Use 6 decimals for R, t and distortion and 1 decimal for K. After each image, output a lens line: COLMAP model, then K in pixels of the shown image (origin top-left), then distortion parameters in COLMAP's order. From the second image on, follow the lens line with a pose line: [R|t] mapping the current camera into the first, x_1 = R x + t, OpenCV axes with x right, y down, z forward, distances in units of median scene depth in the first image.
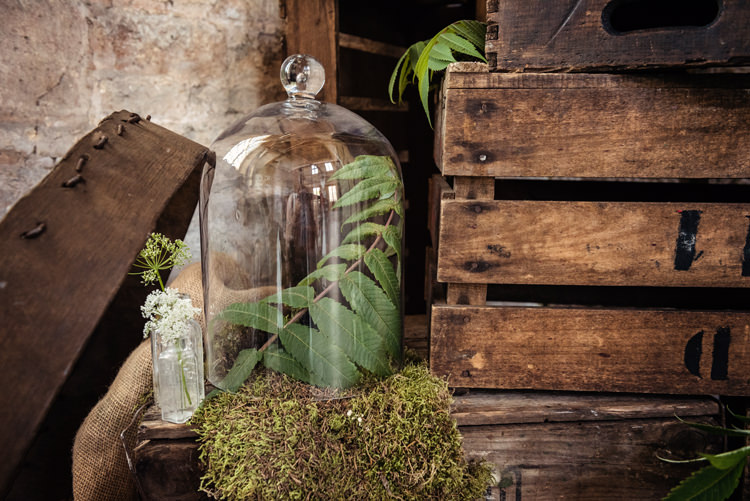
lens RADIAL K [[701.3, 0, 372.3], [0, 701.3, 250.6], [0, 0, 1]] dist [0.014379, 0.000000]
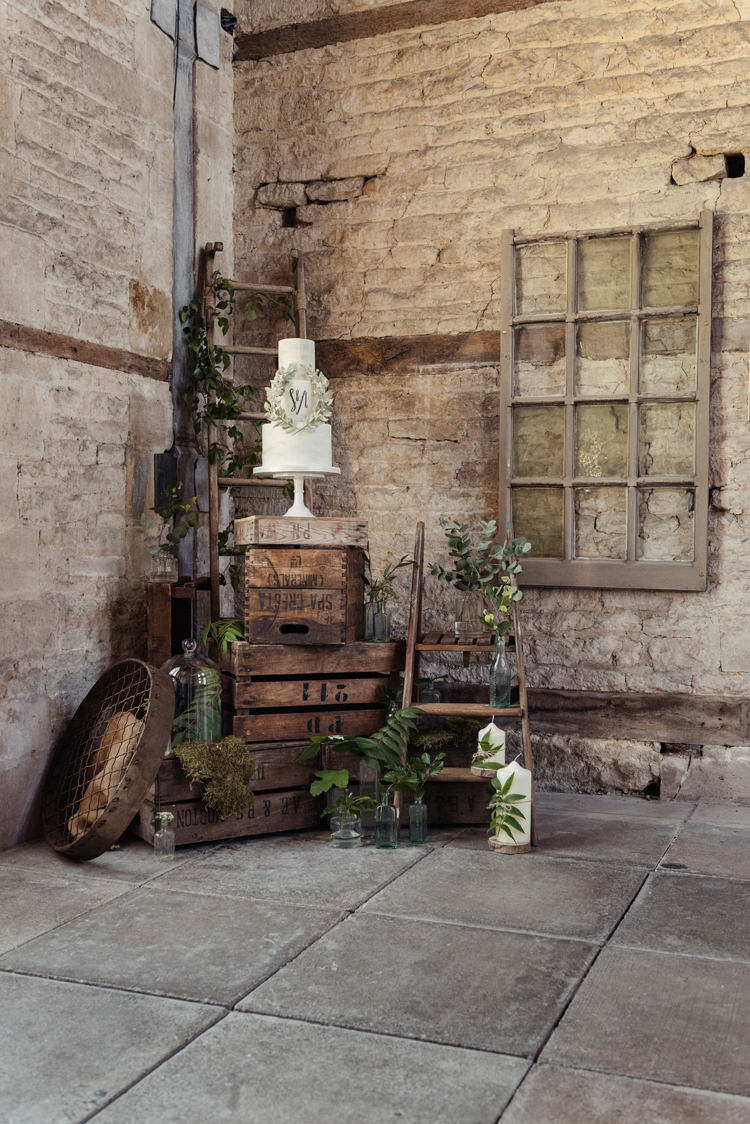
lens RADIAL K [[1225.8, 0, 375.1], [0, 1225.8, 562.3], [0, 0, 1]] dist [-0.024823, 0.000000]
pose [[0.902768, -0.004102, 0.430108, -1.774106], [0.066255, 0.989347, -0.129629, 0.154766], [-0.424994, 0.145522, 0.893422, -4.470893]]
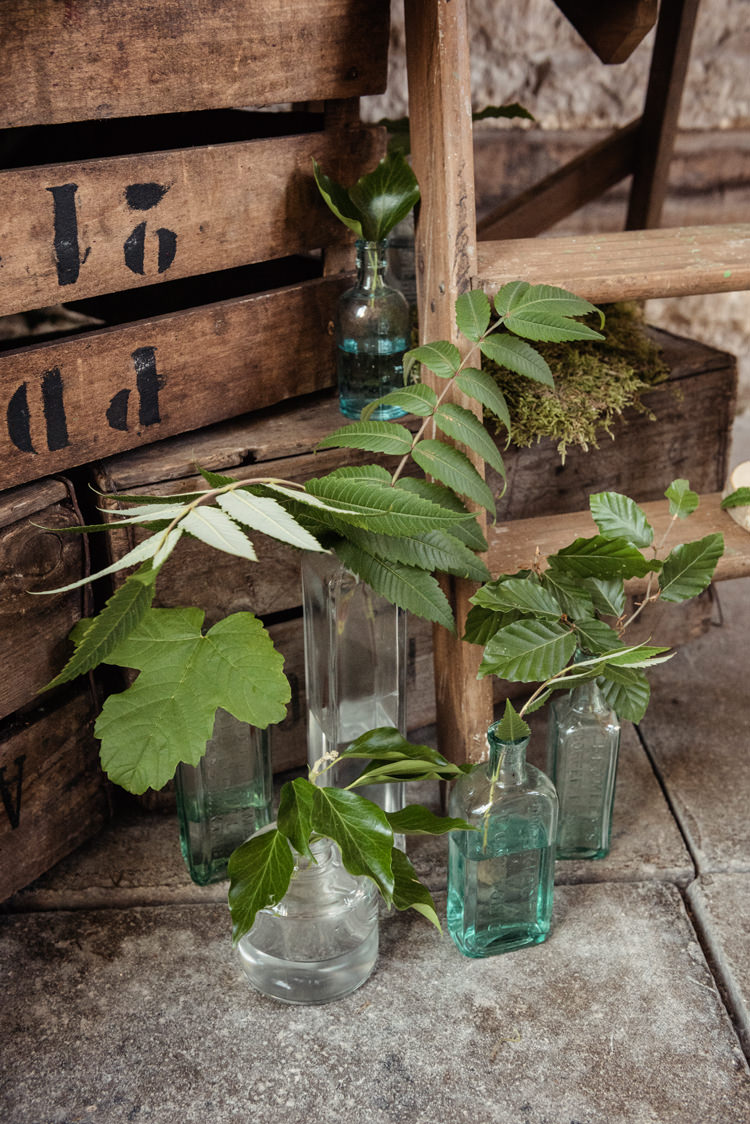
lens RADIAL K [[1223.2, 0, 373.4], [0, 1223.2, 563.9], [0, 0, 1]] dist [0.066900, 0.000000]
pose [[0.626199, -0.349867, 0.696756, -0.167617], [0.113954, 0.925136, 0.362130, -0.101783], [-0.771291, -0.147367, 0.619188, 0.038555]]
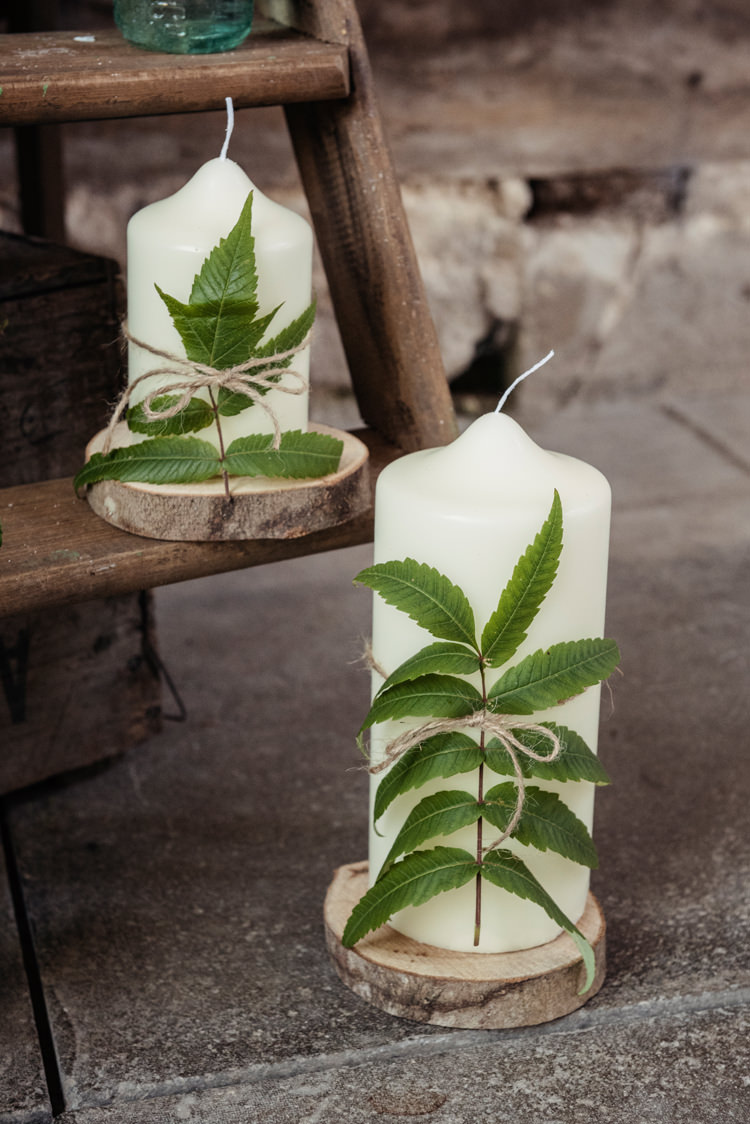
lens RADIAL K [[1949.9, 0, 376.2], [0, 1949.9, 590.8], [0, 0, 1]] dist [0.141642, 0.000000]
pose [[0.446365, -0.327235, 0.832871, 0.041875], [0.142396, 0.944853, 0.294918, 0.093155], [-0.883449, -0.013044, 0.468346, -0.199892]]
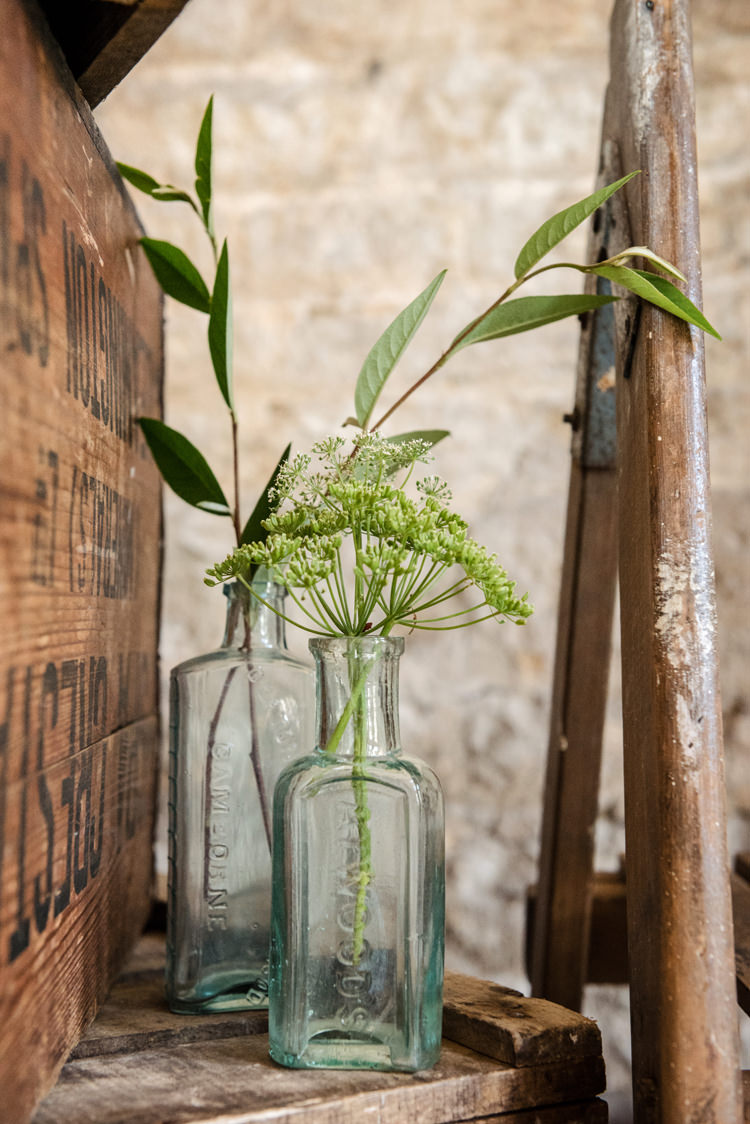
lens RADIAL K [[1590.5, 0, 378.8], [0, 1590.5, 558.9], [0, 0, 1]] dist [0.160504, 0.000000]
pose [[0.828161, 0.010004, 0.560402, 0.417743], [0.090016, 0.984488, -0.150599, -0.354755], [-0.553215, 0.175166, 0.814414, 0.282504]]
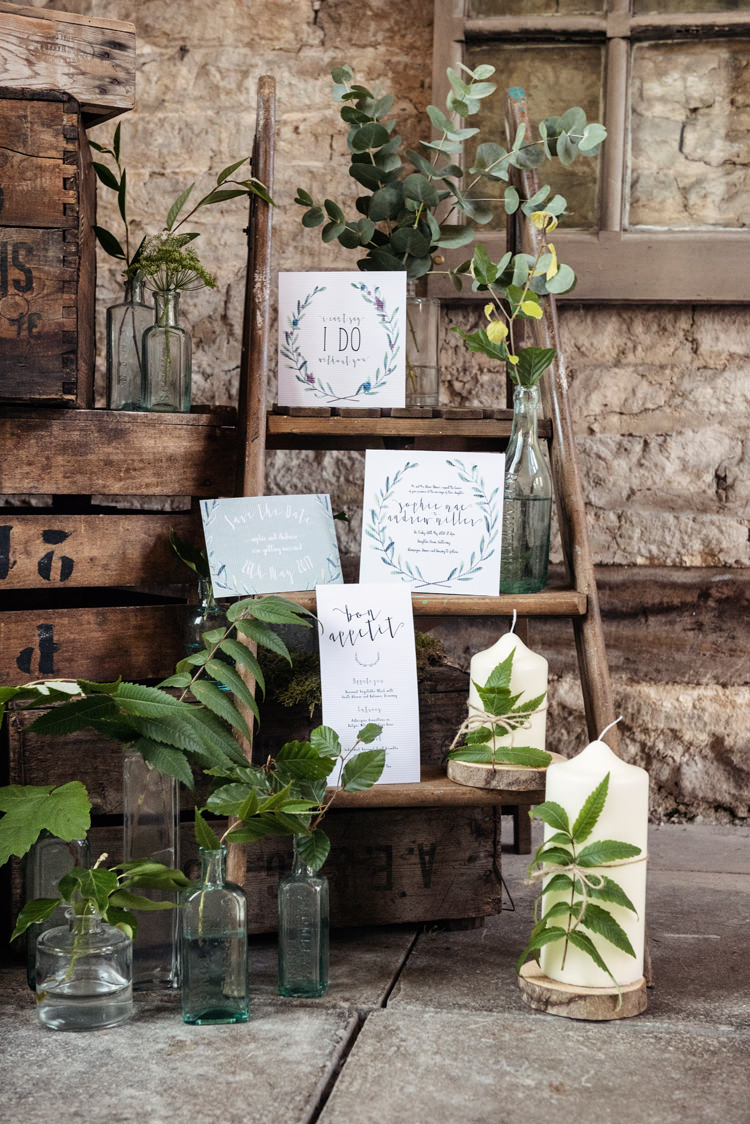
lens RADIAL K [[1815.3, 0, 382.5], [0, 1815.3, 564.0], [0, 0, 1]] dist [0.134691, 0.000000]
pose [[0.776602, -0.032559, 0.629150, -0.826221], [0.086924, 0.994650, -0.055823, 0.225780], [-0.623966, 0.098040, 0.775277, -1.645341]]
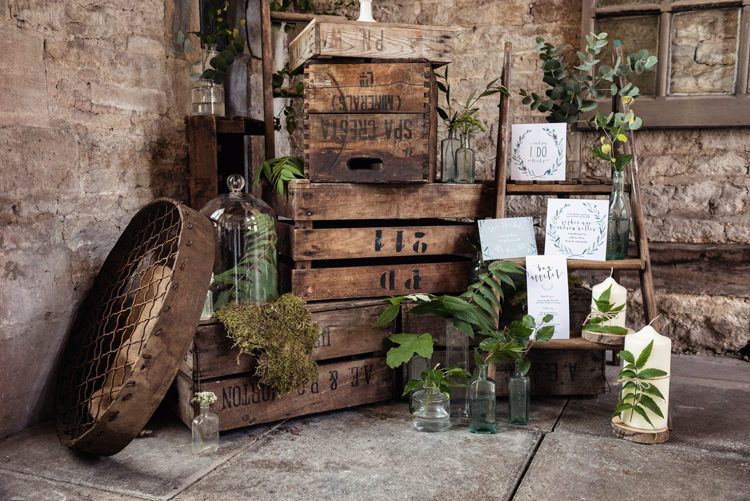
lens RADIAL K [[757.9, 0, 374.0], [0, 757.9, 250.9], [0, 0, 1]] dist [0.040250, 0.000000]
pose [[0.904773, -0.047598, 0.423227, -0.851866], [0.069111, 0.996973, -0.035623, 0.132482], [-0.420250, 0.061480, 0.905323, -1.732233]]
